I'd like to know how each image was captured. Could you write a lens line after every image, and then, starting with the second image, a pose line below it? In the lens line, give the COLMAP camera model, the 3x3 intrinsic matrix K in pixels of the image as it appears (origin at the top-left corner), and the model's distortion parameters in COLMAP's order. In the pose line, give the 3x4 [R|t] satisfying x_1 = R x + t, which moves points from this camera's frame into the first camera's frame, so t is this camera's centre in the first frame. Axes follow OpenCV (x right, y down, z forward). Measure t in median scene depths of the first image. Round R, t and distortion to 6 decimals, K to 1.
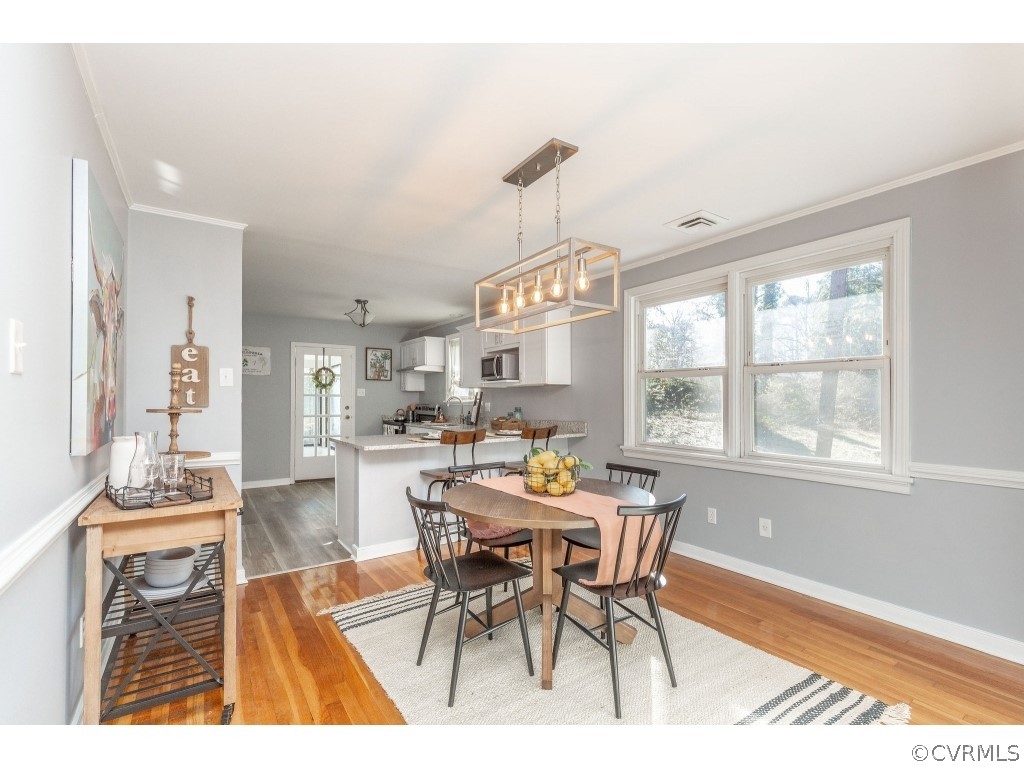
lens RADIAL K [[470.8, 0, 516.0], [0, 470.8, 387.6], [0, 0, 1]] dist [0.011199, -0.000191]
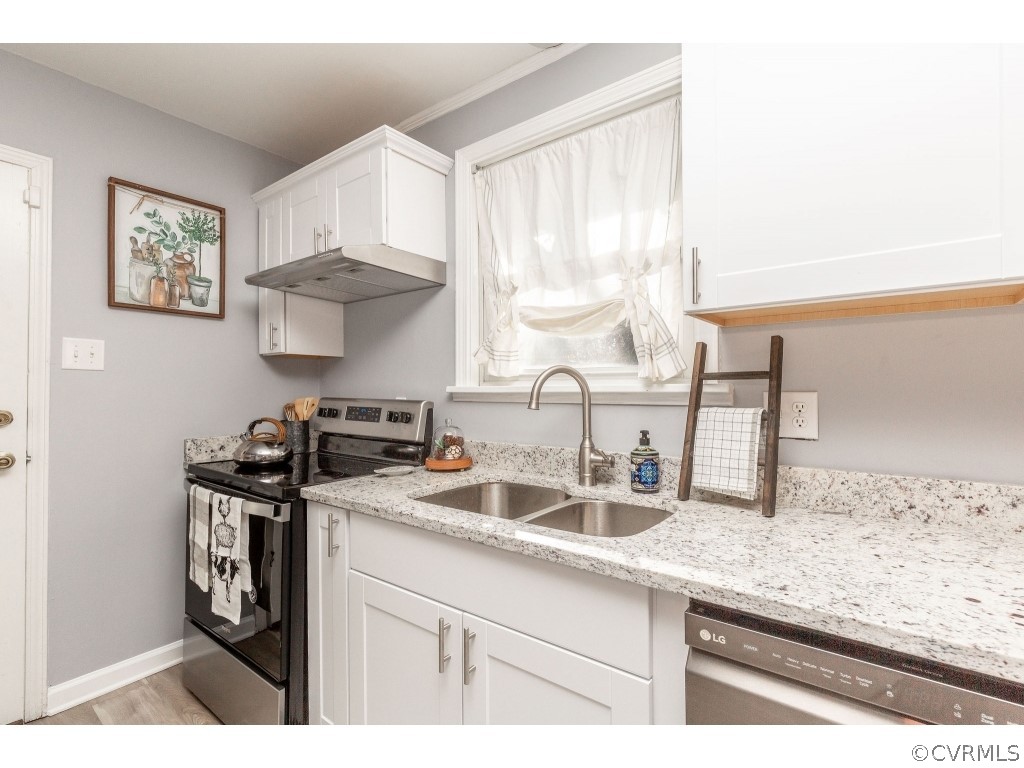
lens RADIAL K [[470.8, 0, 516.0], [0, 470.8, 387.6], [0, 0, 1]] dist [0.011199, -0.000191]
pose [[0.951273, -0.002445, 0.308342, -0.191483], [-0.004441, 0.999756, 0.021628, 0.021627], [-0.308319, -0.021944, 0.951030, 0.696807]]
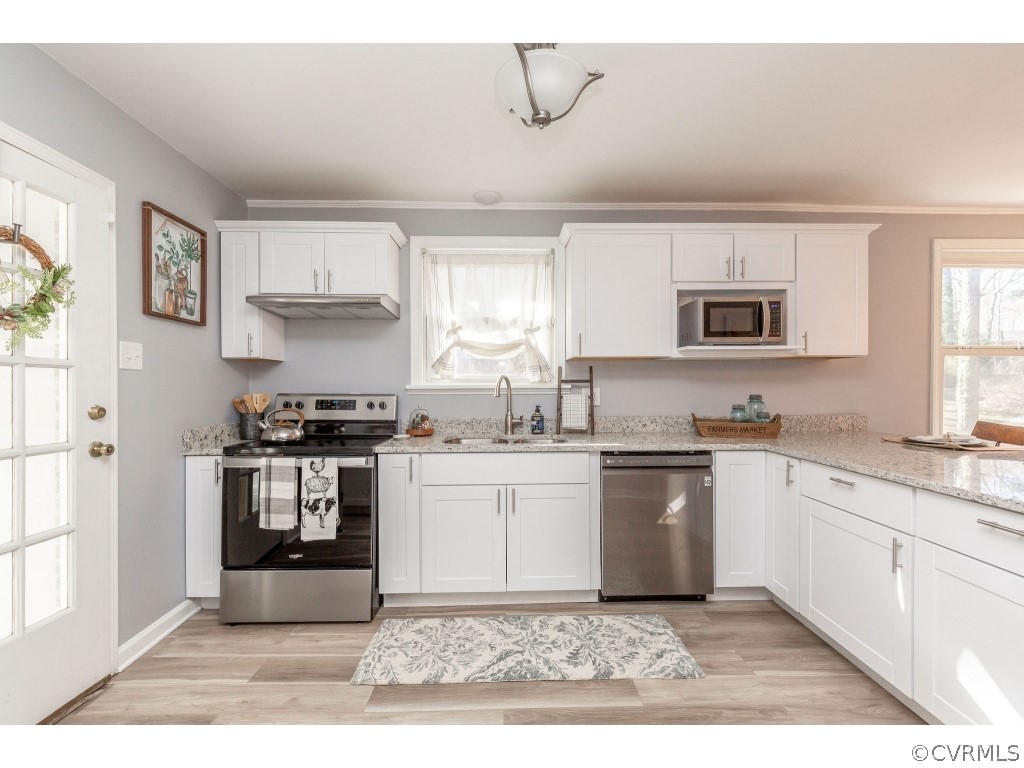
lens RADIAL K [[470.8, 0, 516.0], [0, 470.8, 387.6], [0, 0, 1]] dist [0.011199, -0.000191]
pose [[0.530455, -0.004563, 0.847701, -0.450008], [-0.018059, 0.999698, 0.016682, 0.020468], [-0.847521, -0.024157, 0.530212, 0.658396]]
